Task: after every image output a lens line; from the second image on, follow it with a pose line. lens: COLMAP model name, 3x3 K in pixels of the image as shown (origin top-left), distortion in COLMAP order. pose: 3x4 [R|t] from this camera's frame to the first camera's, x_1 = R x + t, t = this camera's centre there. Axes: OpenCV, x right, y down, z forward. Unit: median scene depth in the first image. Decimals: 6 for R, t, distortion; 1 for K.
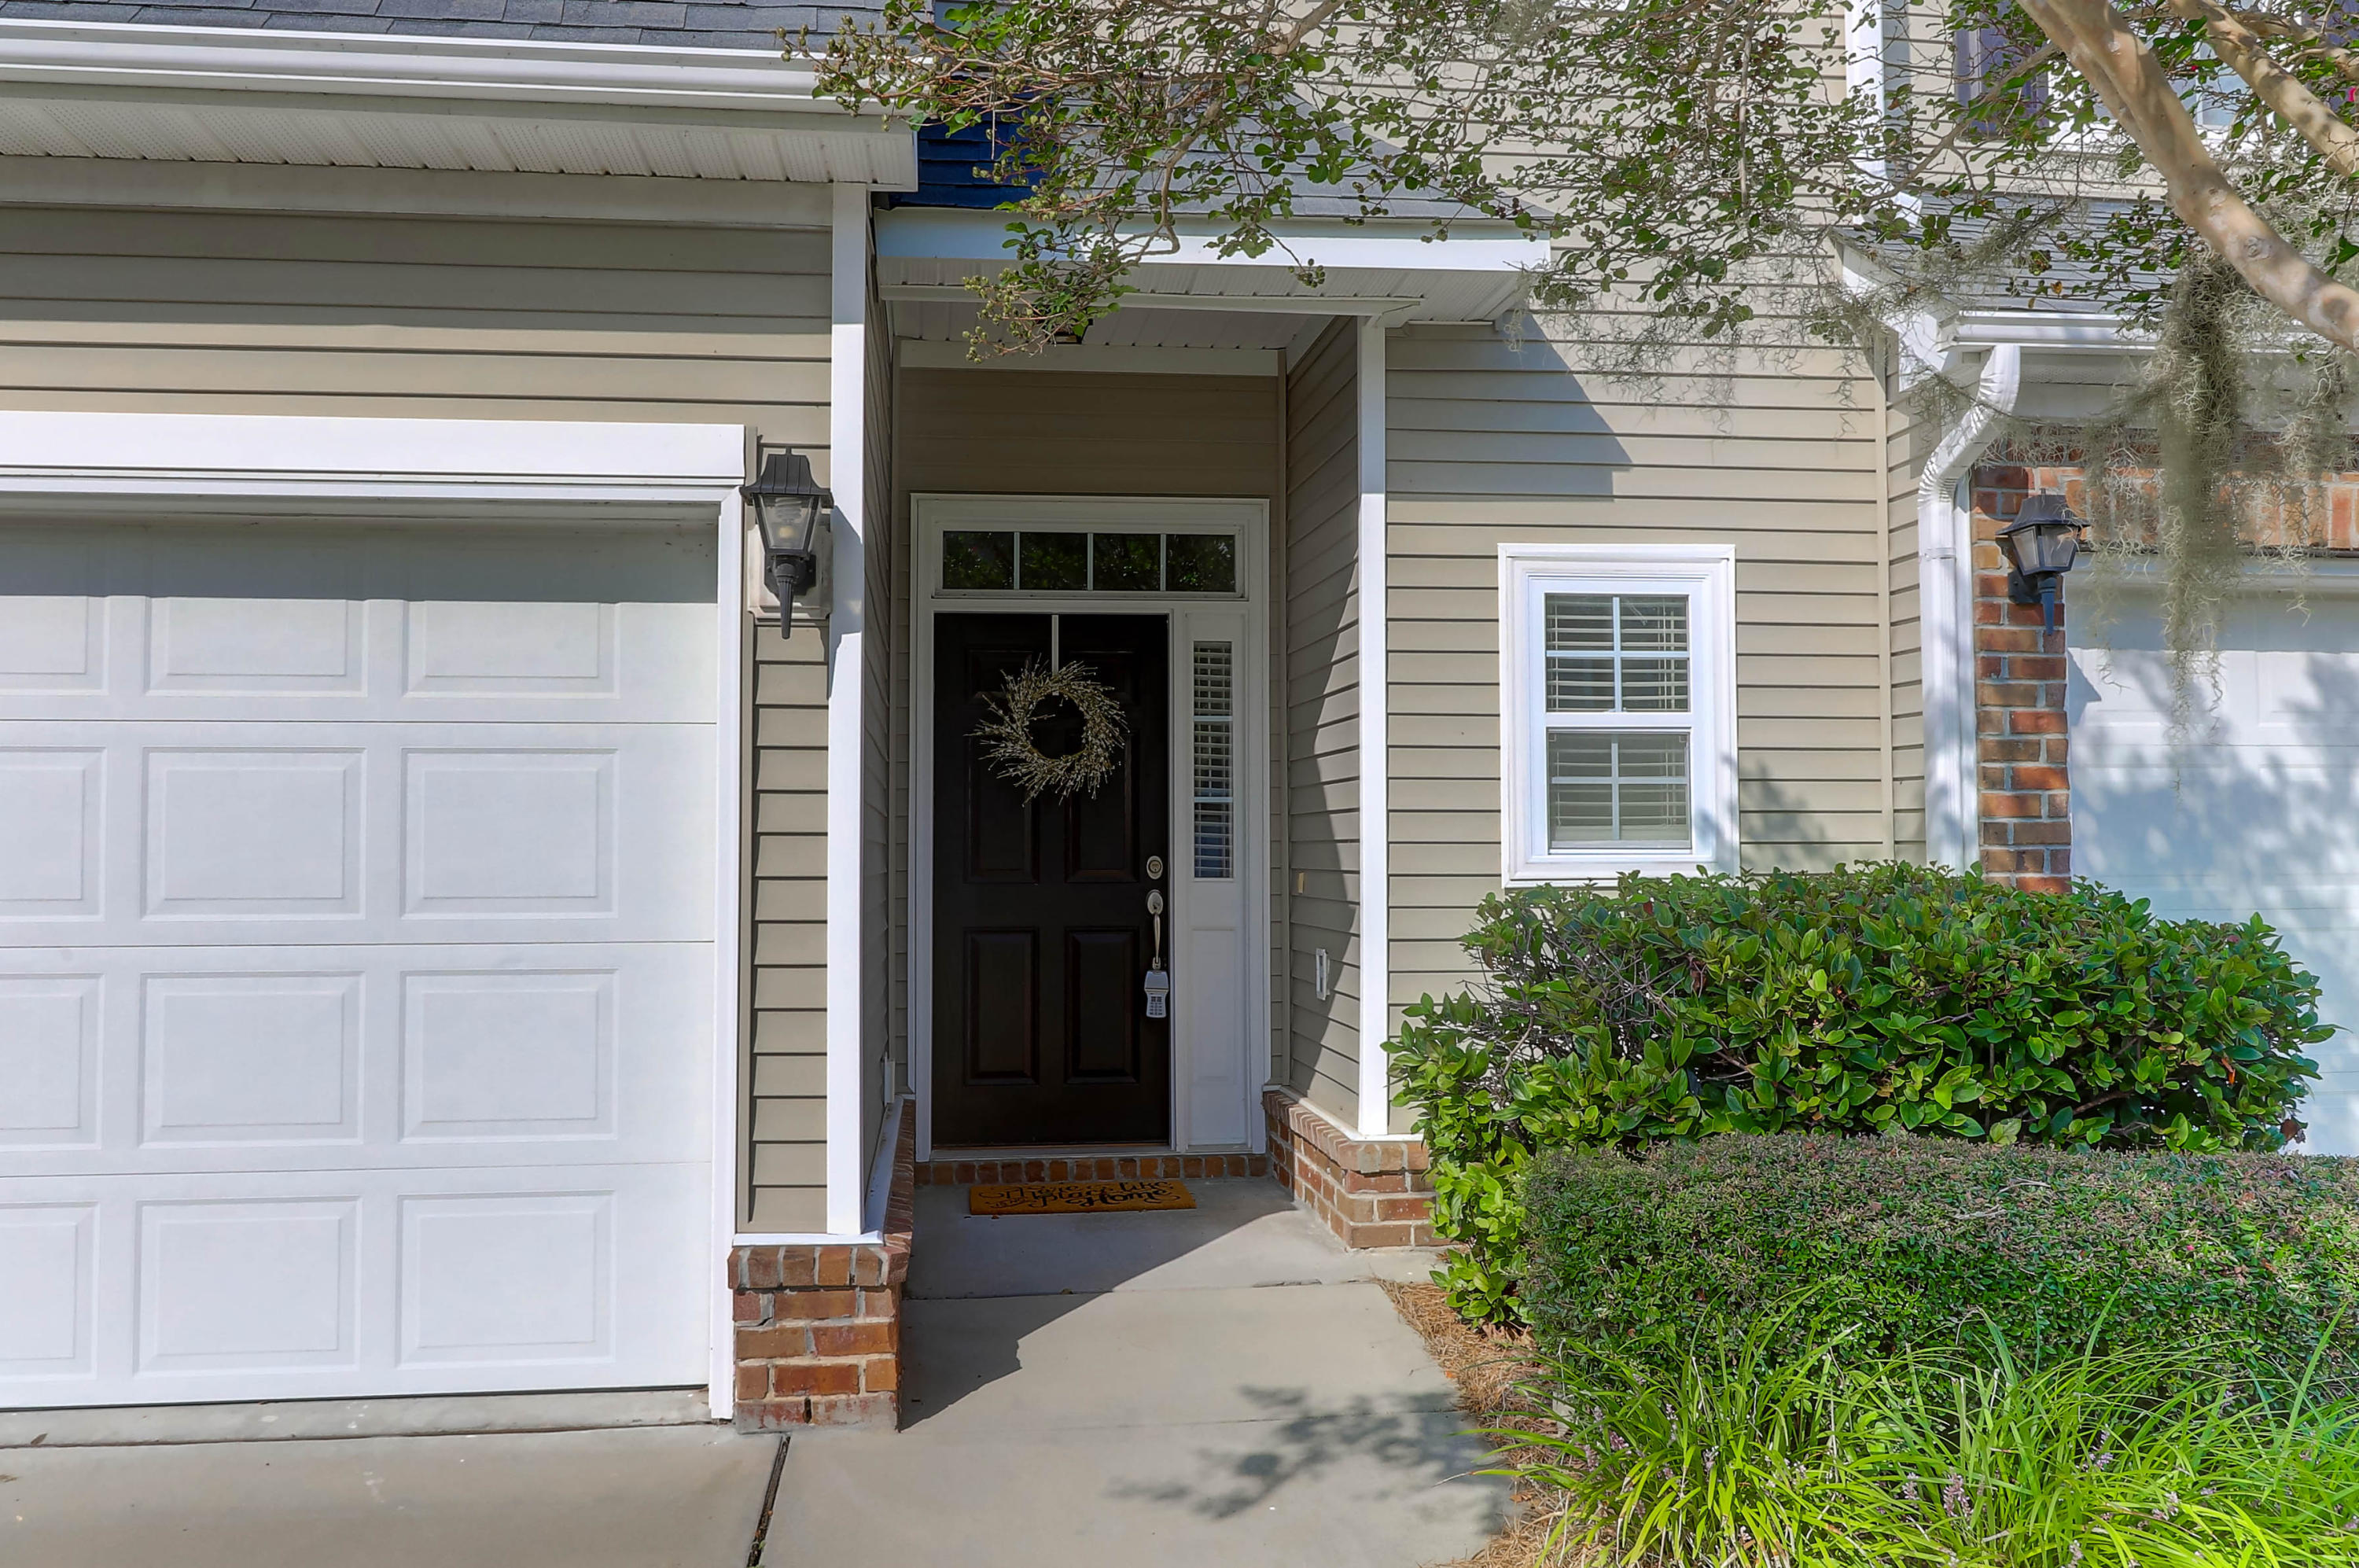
lens RADIAL K [[1847.0, 0, 1179.5], [0, 1847.0, 784.0], [0, 0, 1]] dist [-0.016384, 0.004883]
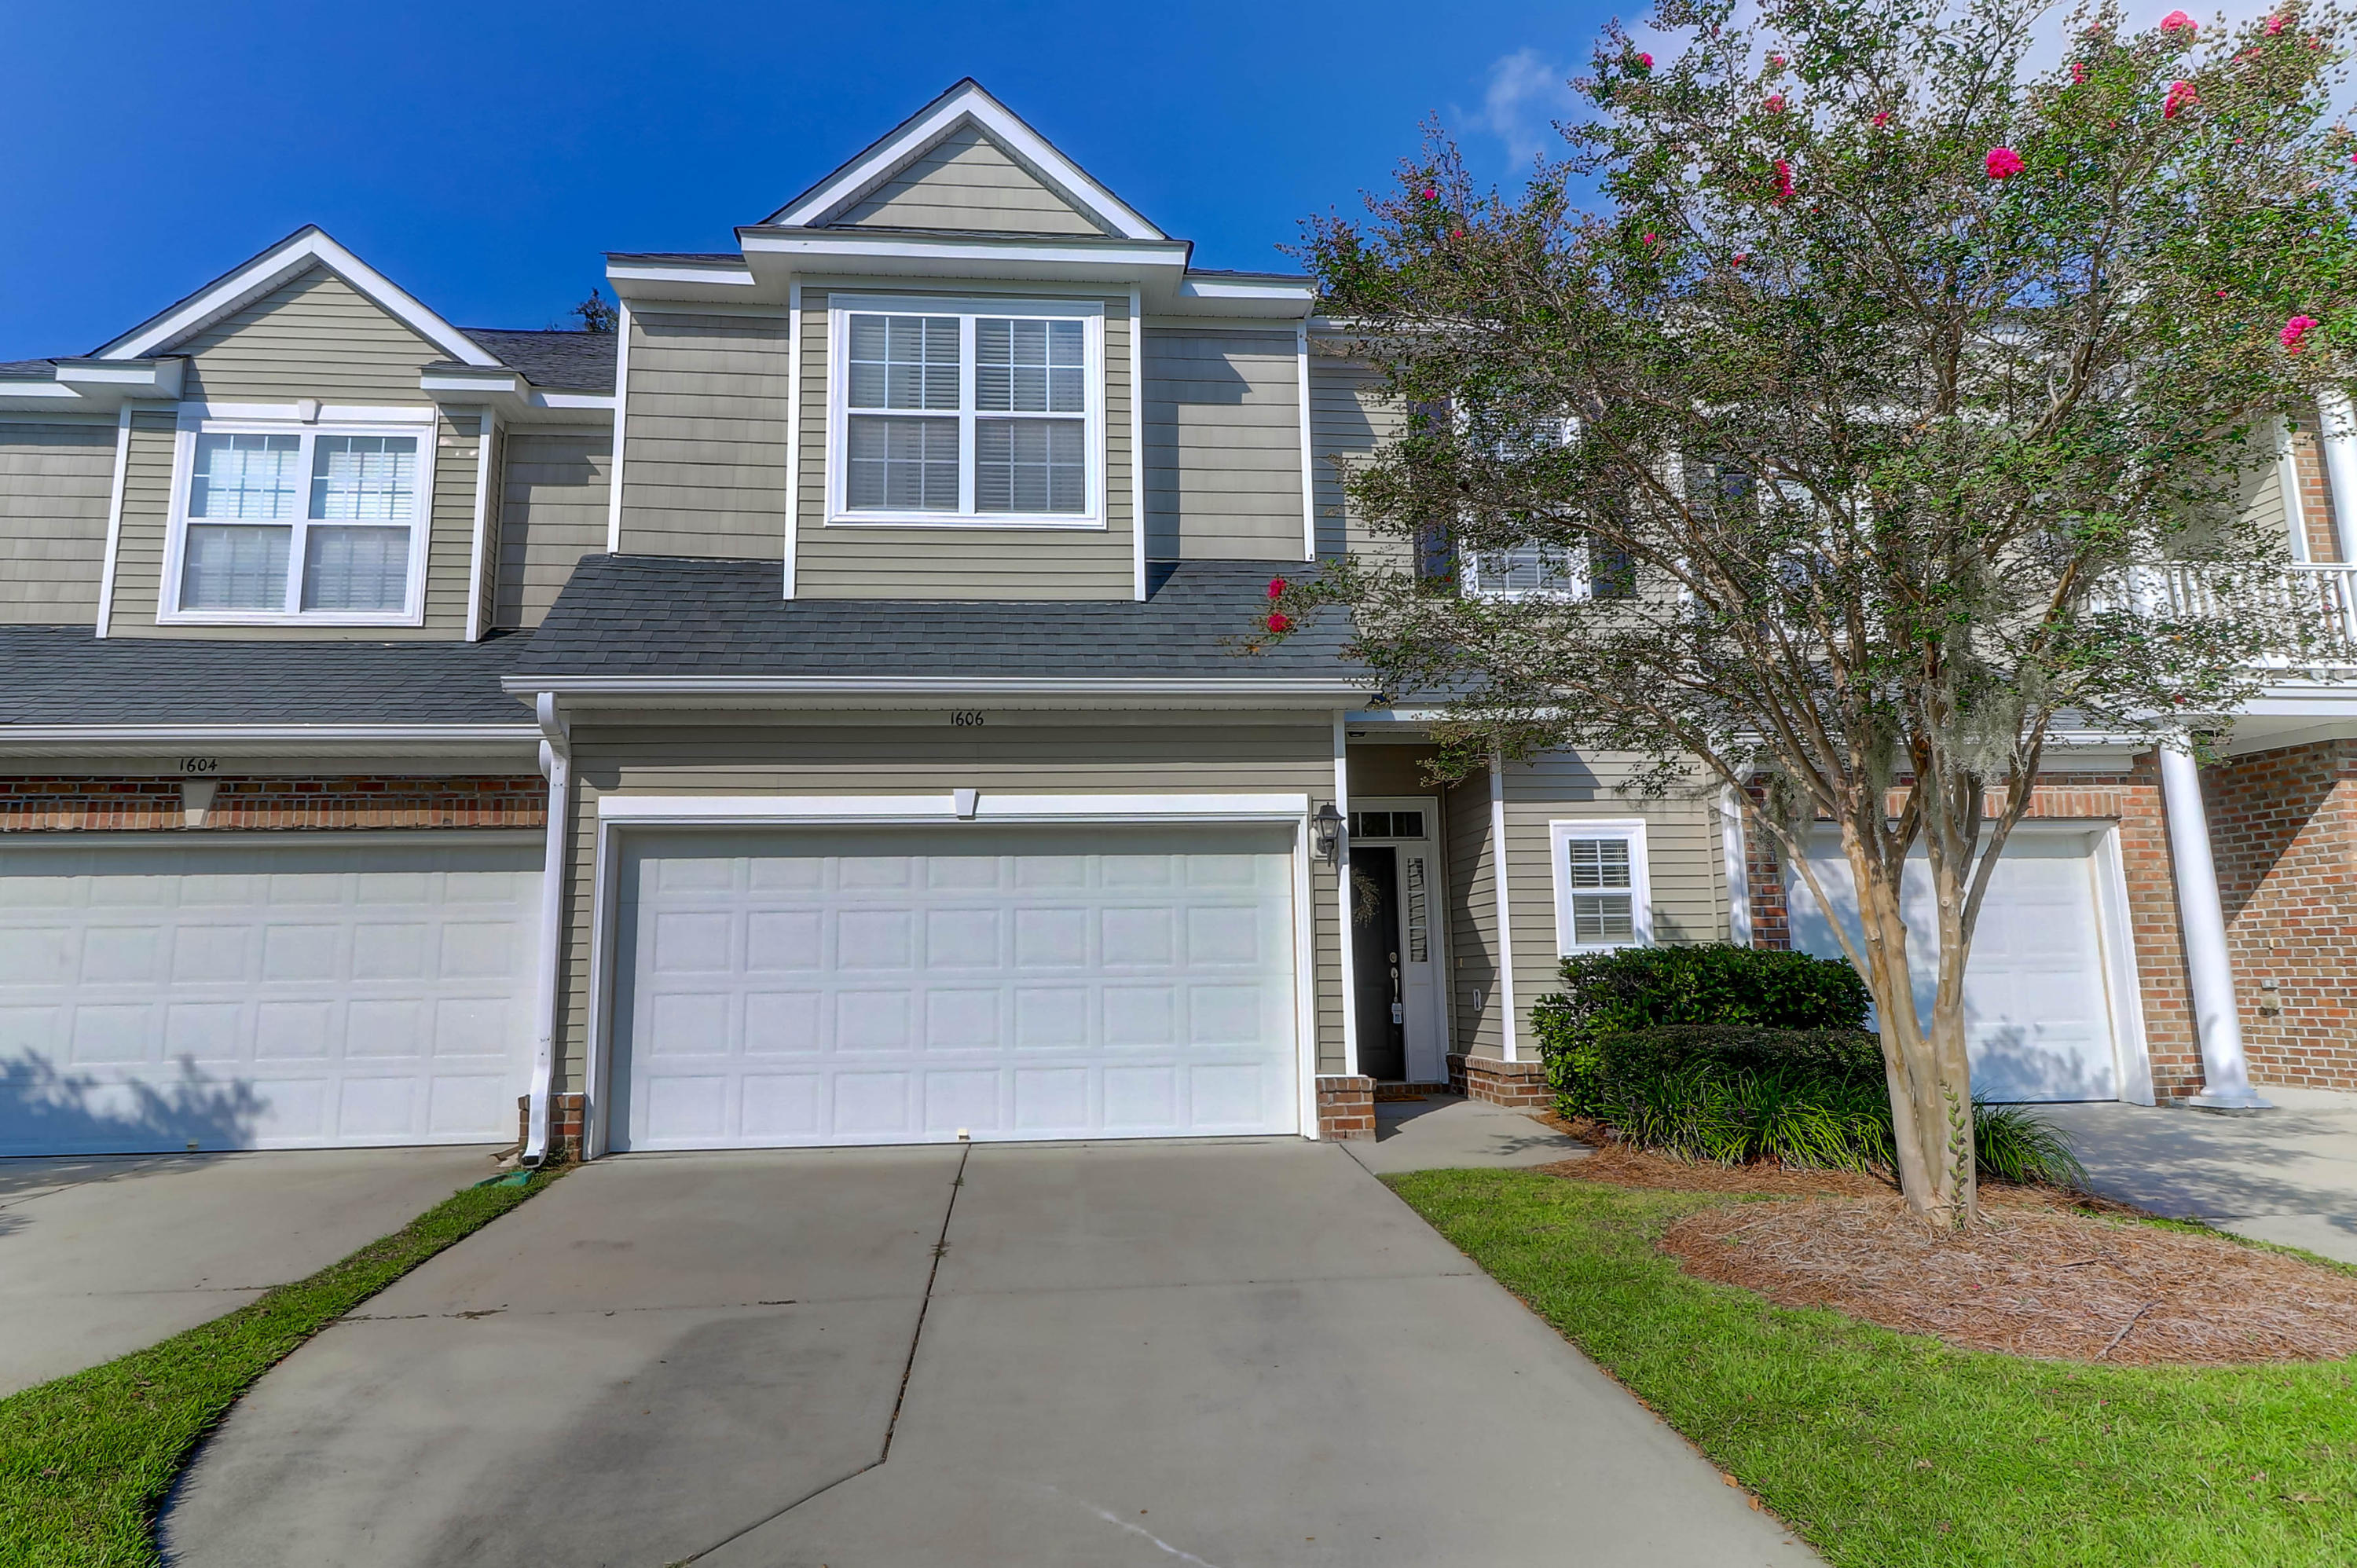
lens RADIAL K [[1282.6, 0, 1178.5], [0, 1282.6, 784.0], [0, 0, 1]] dist [0.002567, -0.000097]
pose [[0.999282, -0.016503, -0.034091, -0.285217], [0.012313, 0.992739, -0.119659, 0.023614], [0.035818, 0.119154, 0.992230, -0.789893]]
